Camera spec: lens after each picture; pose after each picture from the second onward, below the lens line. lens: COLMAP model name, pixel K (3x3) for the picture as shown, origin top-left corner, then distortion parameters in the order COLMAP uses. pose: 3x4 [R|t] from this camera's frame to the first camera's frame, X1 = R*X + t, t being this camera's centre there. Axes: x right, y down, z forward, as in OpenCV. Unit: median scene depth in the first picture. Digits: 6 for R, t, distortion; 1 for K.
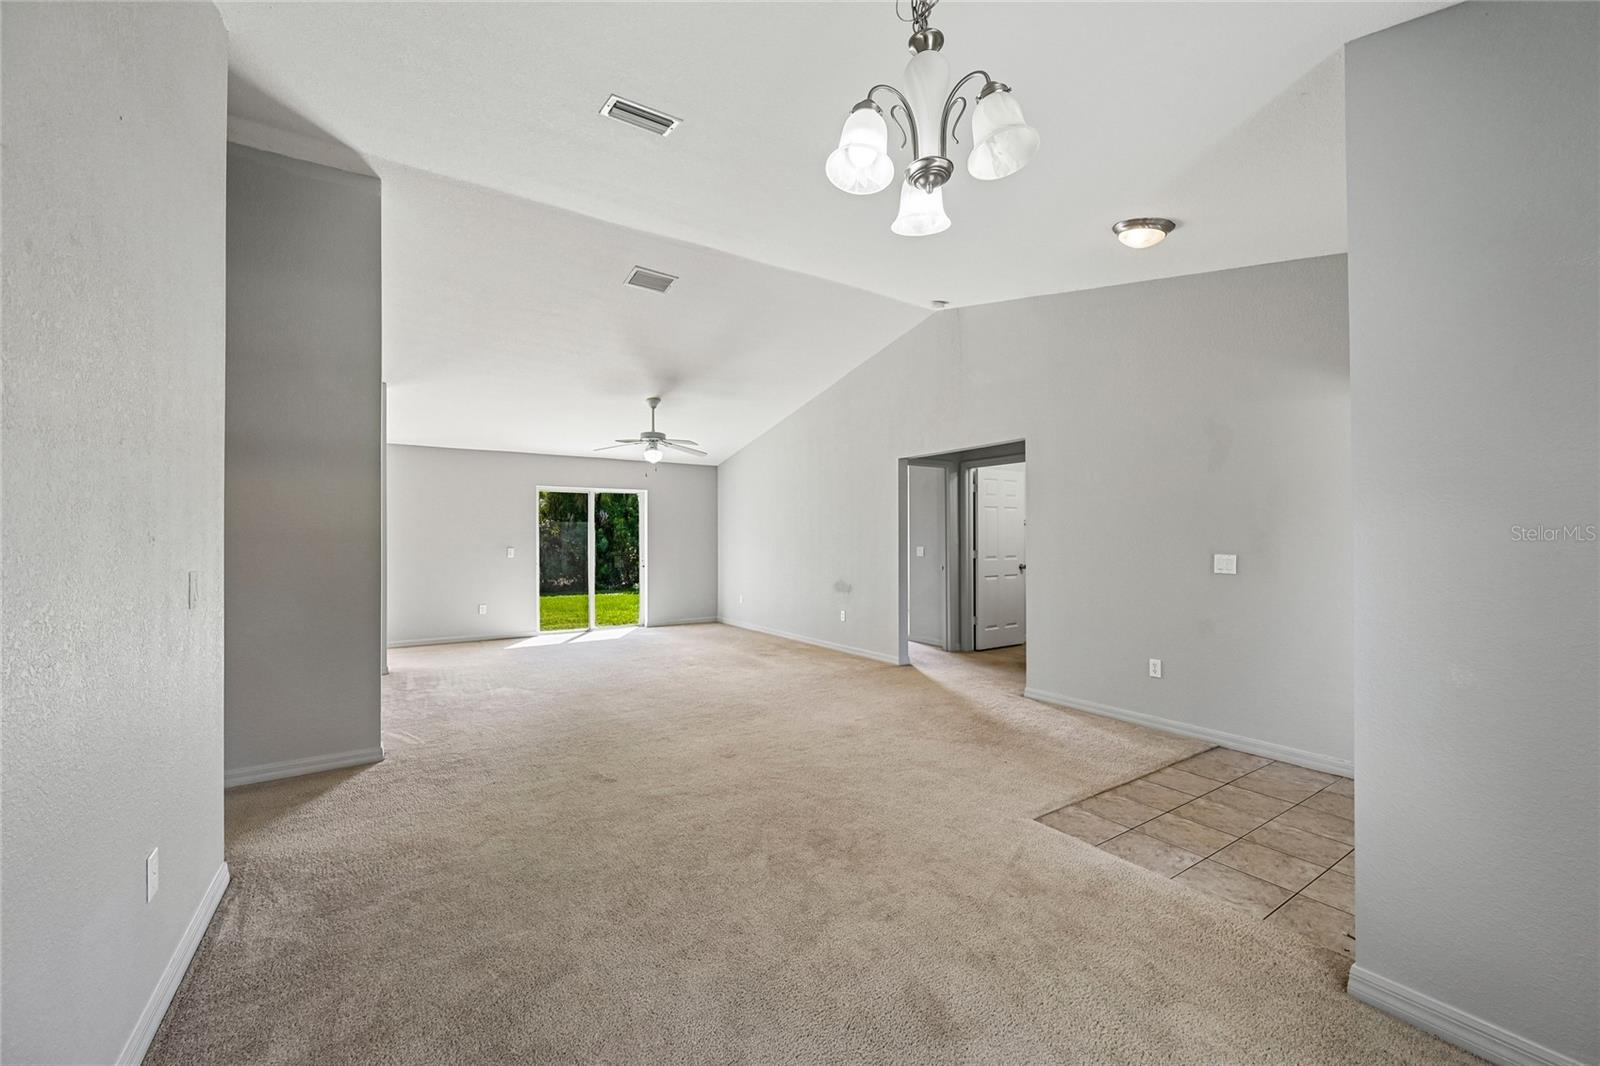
lens RADIAL K [[630.7, 0, 802.4], [0, 630.7, 535.0], [0, 0, 1]] dist [0.000193, 0.000230]
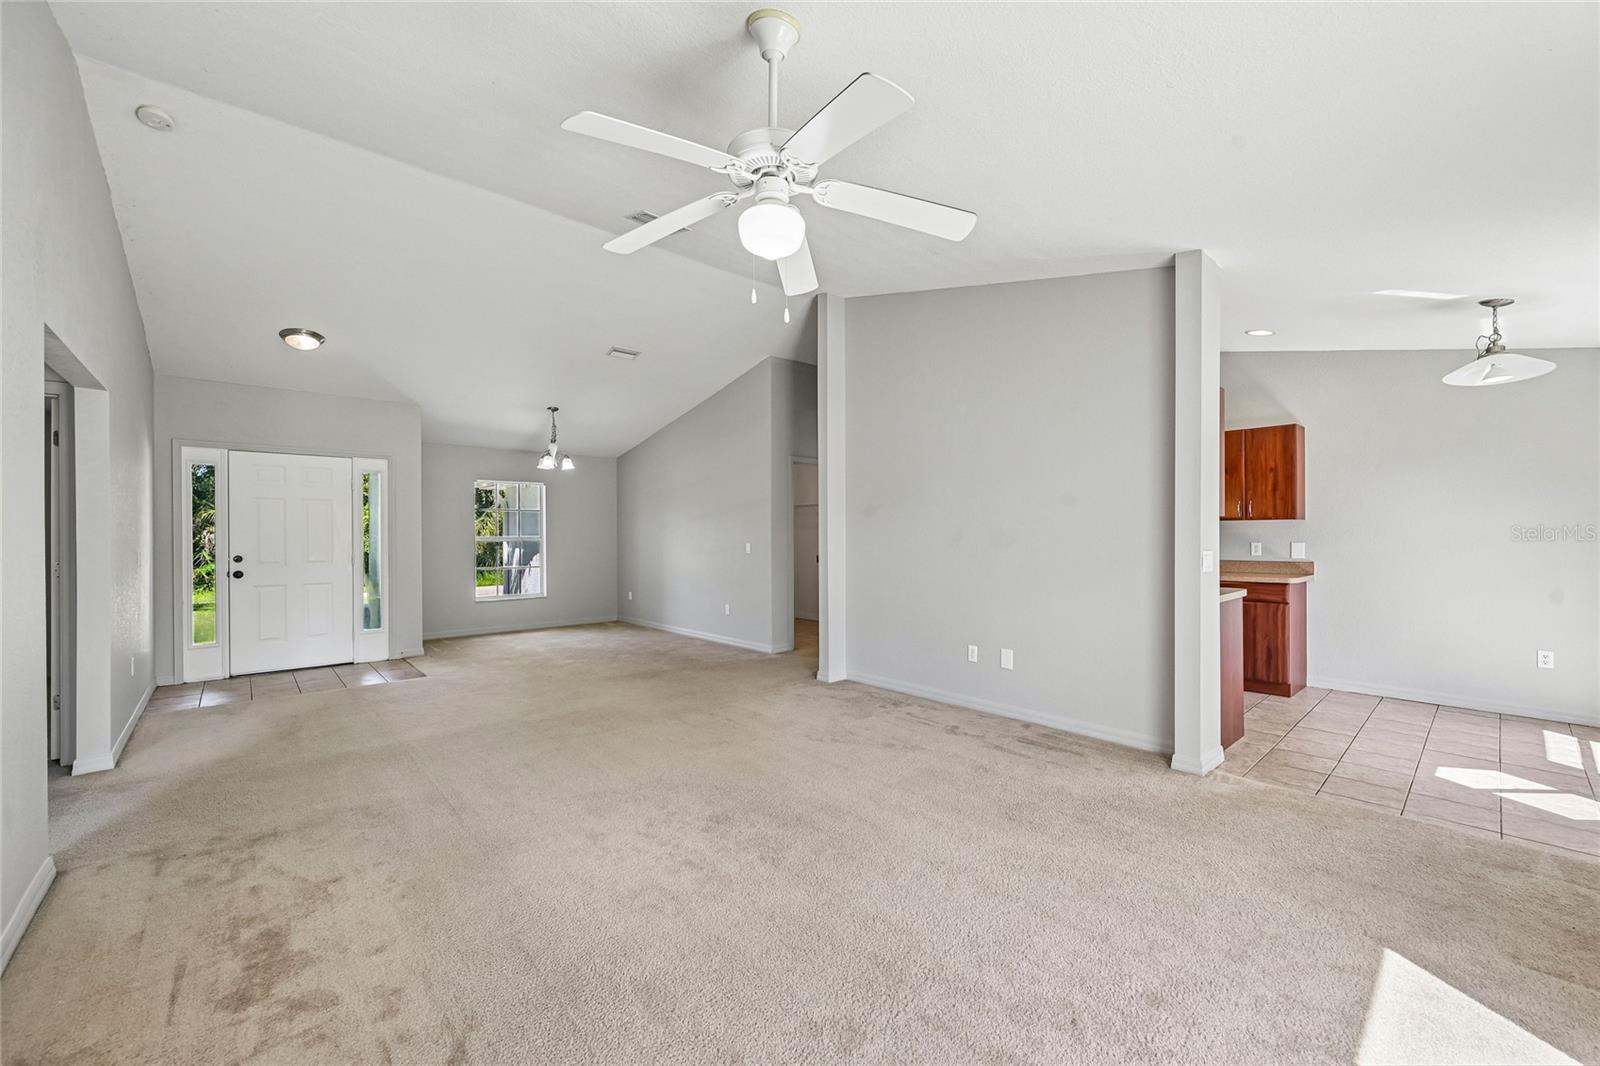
lens RADIAL K [[630.7, 0, 802.4], [0, 630.7, 535.0], [0, 0, 1]] dist [0.000193, 0.000230]
pose [[-0.988647, 0.007839, -0.150052, -0.418407], [0.009019, 0.999934, -0.007183, 0.021561], [0.149986, -0.008455, -0.988652, 2.566857]]
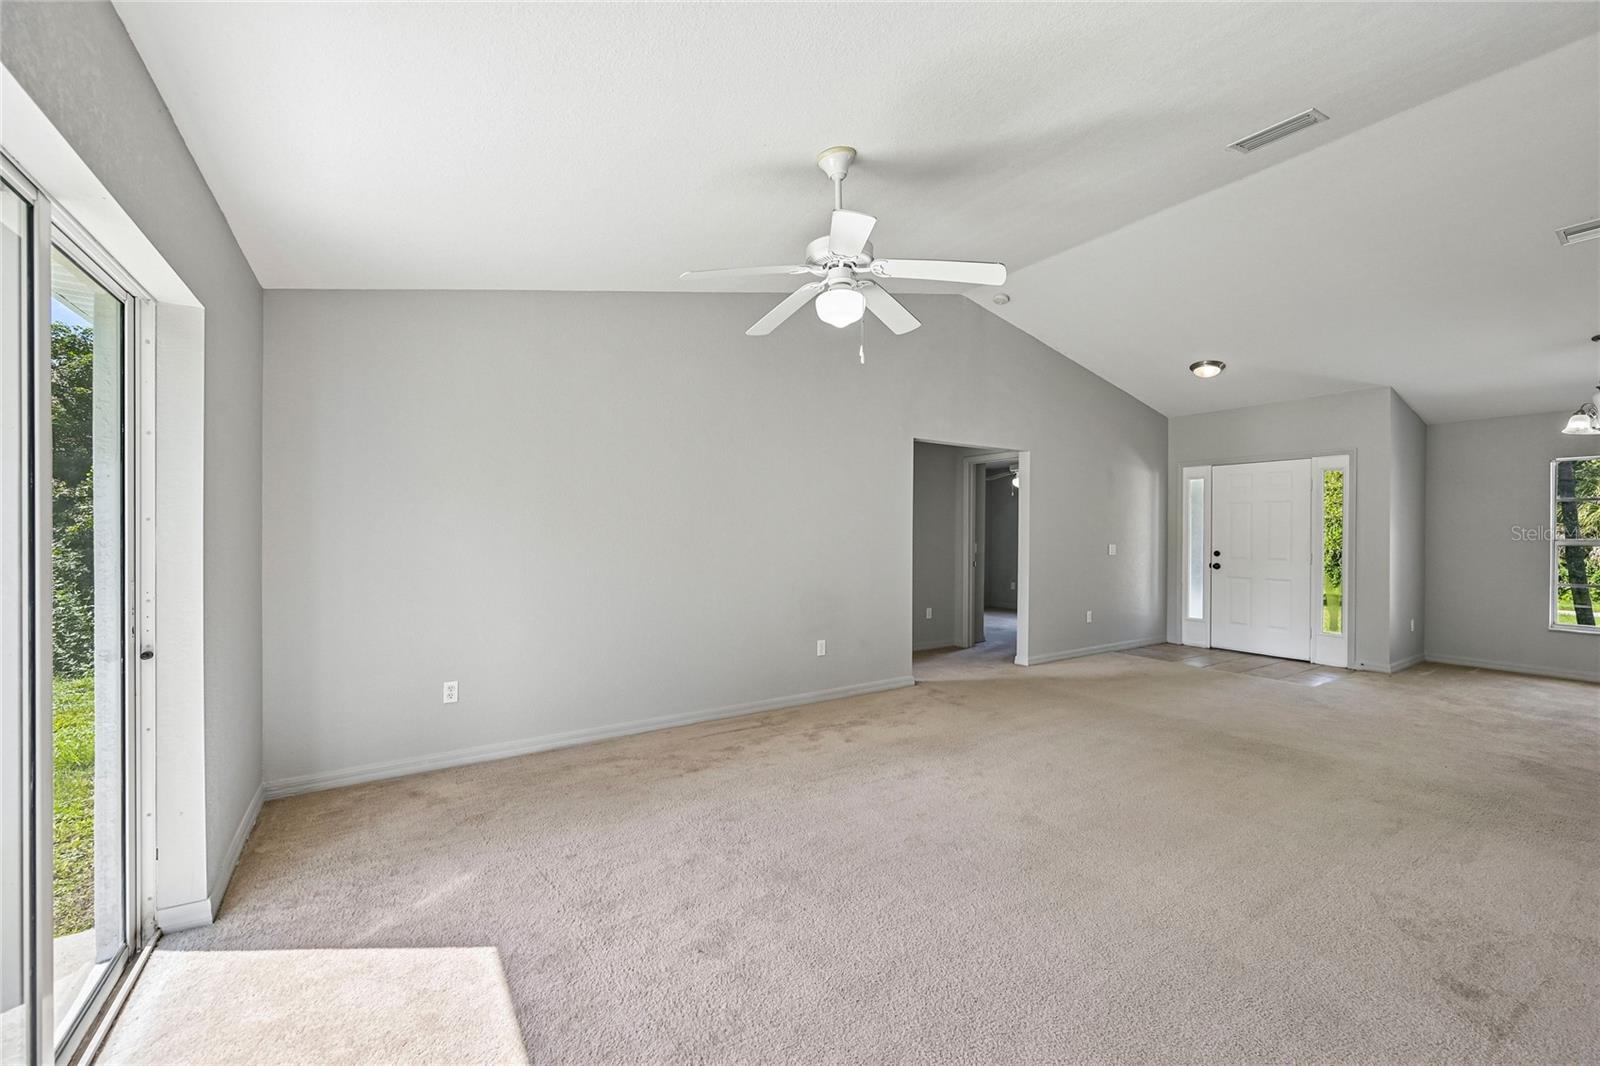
lens RADIAL K [[630.7, 0, 802.4], [0, 630.7, 535.0], [0, 0, 1]] dist [0.000193, 0.000230]
pose [[-0.000114, 0.001248, 0.999999, -1.228034], [-0.012908, 0.999916, -0.001250, 0.019310], [-0.999917, -0.012908, -0.000098, 2.051756]]
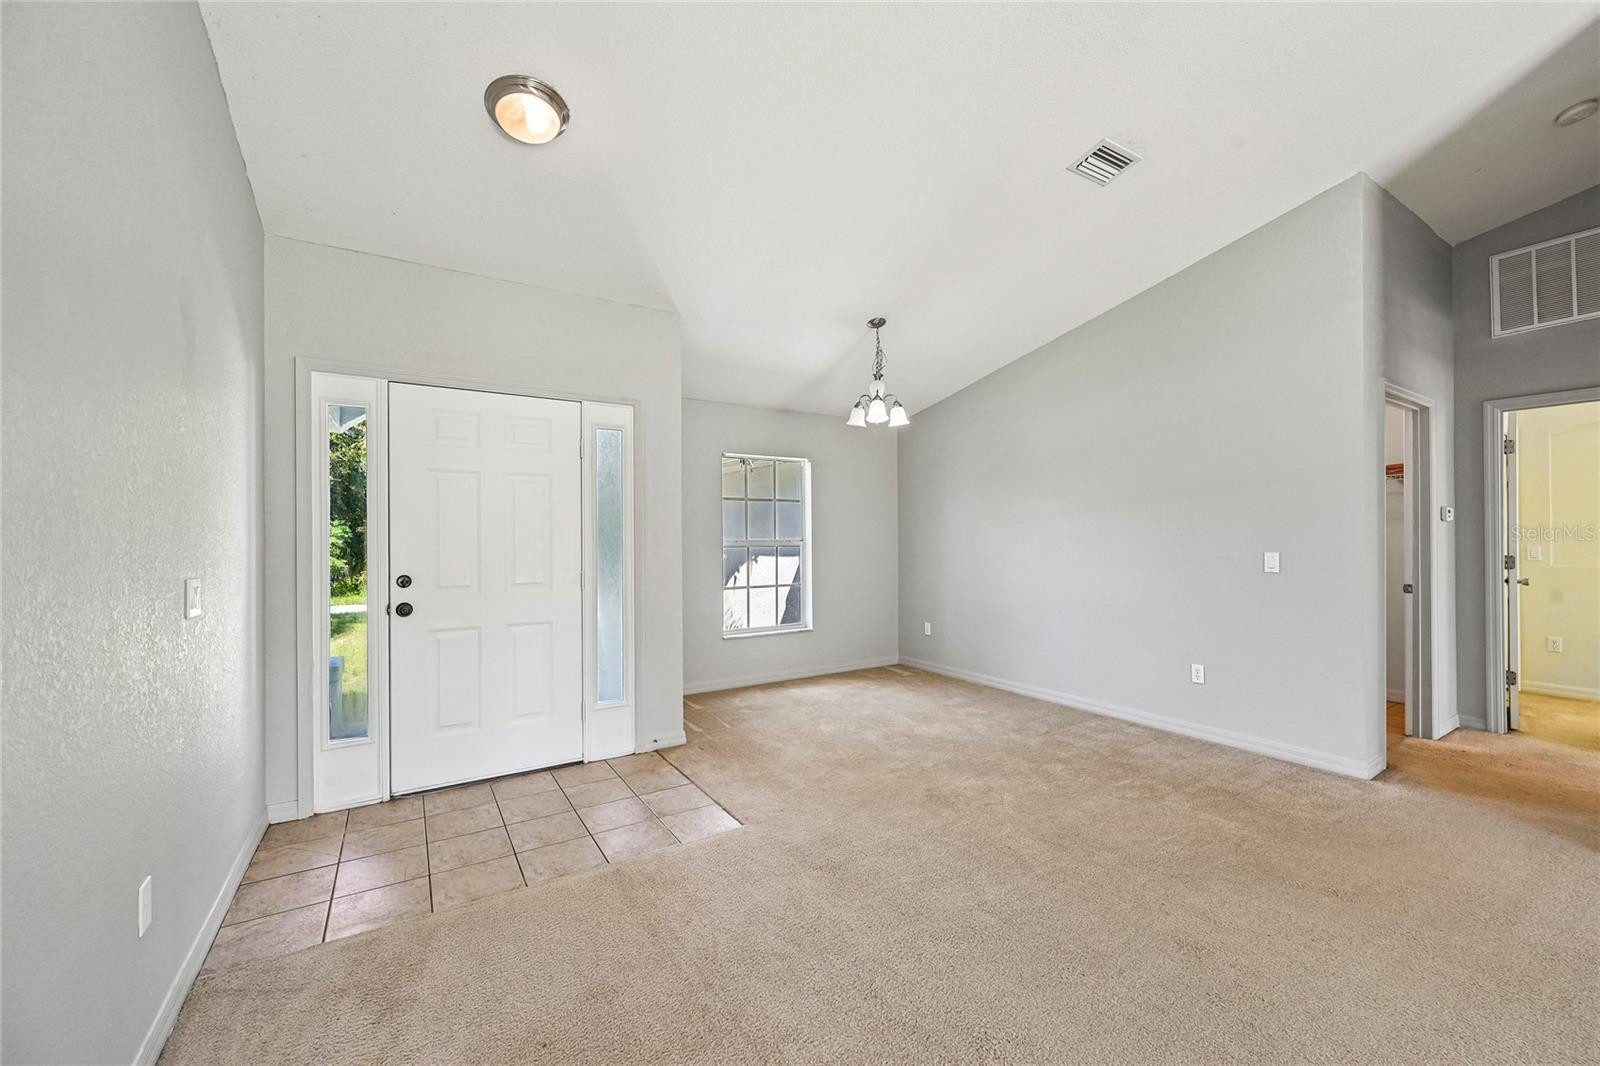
lens RADIAL K [[625.4, 0, 803.2], [0, 625.4, 534.5], [0, 0, 1]] dist [-0.000068, -0.000550]
pose [[-0.999847, 0.008191, 0.015480, 0.205720], [0.008022, 0.999908, -0.010926, 0.006934], [-0.015568, -0.010800, -0.999820, 1.604147]]
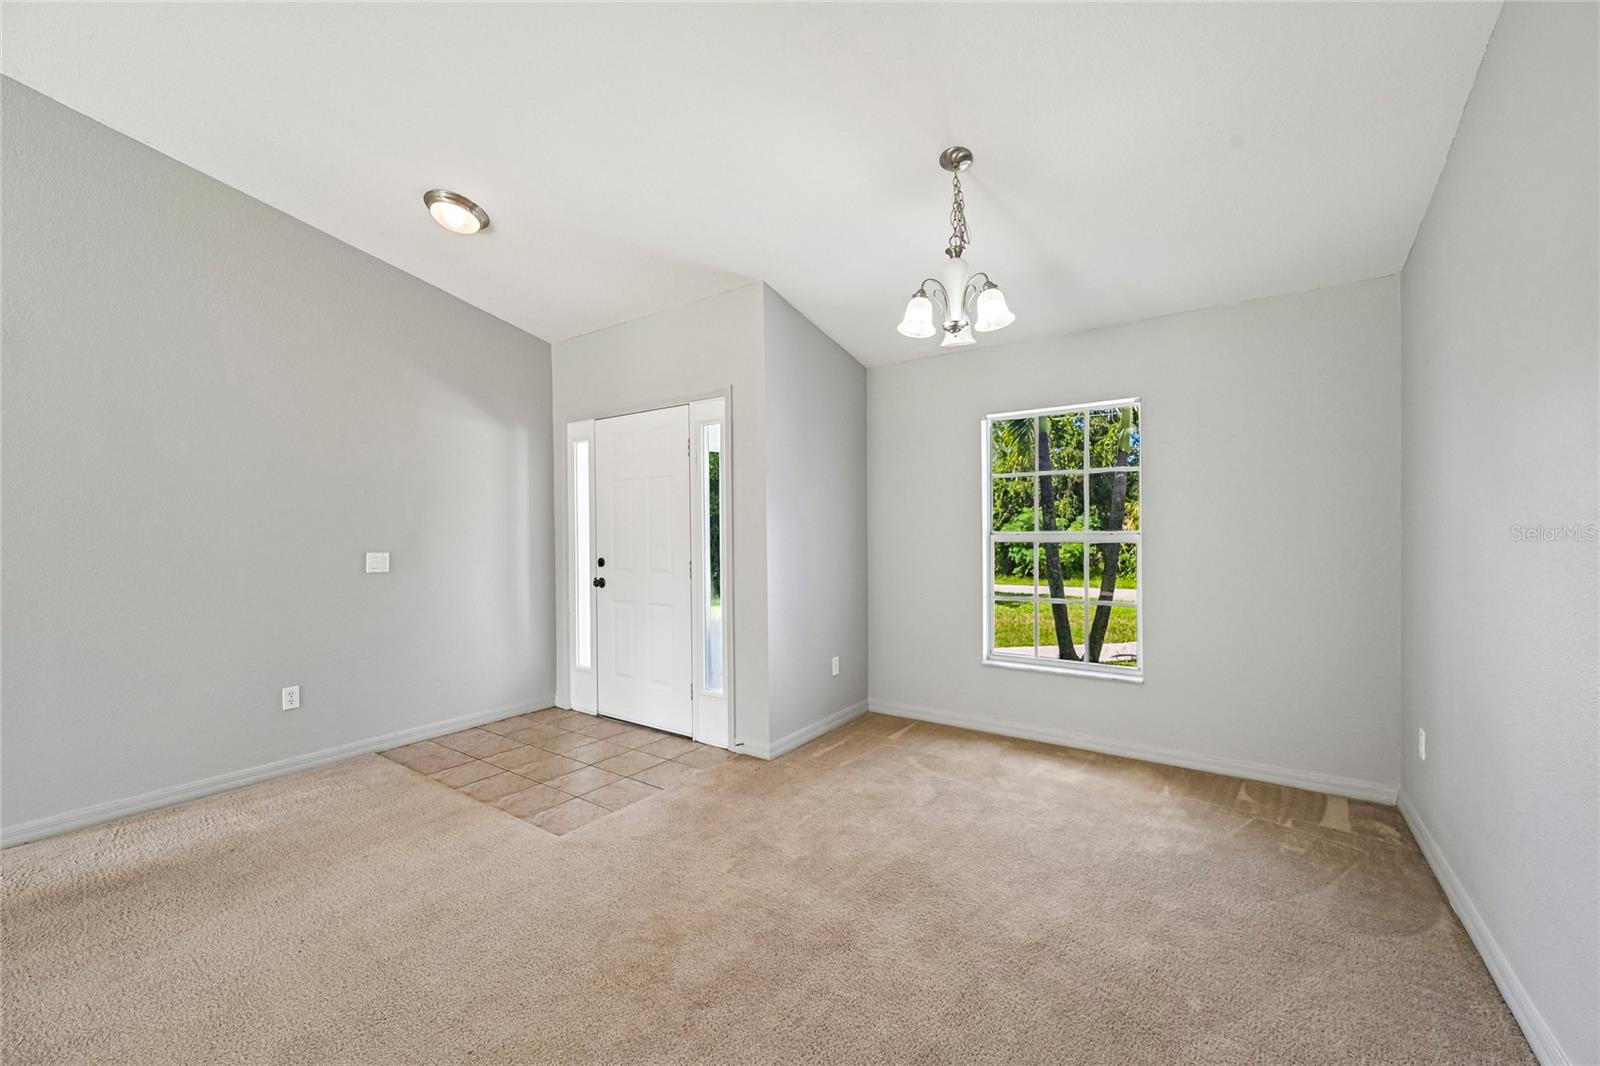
lens RADIAL K [[628.0, 0, 806.5], [0, 628.0, 533.9], [0, 0, 1]] dist [-0.000236, 0.000140]
pose [[-0.371575, 0.002011, 0.928401, -0.511983], [0.003349, 0.999994, -0.000826, 0.005237], [-0.928397, 0.002802, -0.371580, 0.813168]]
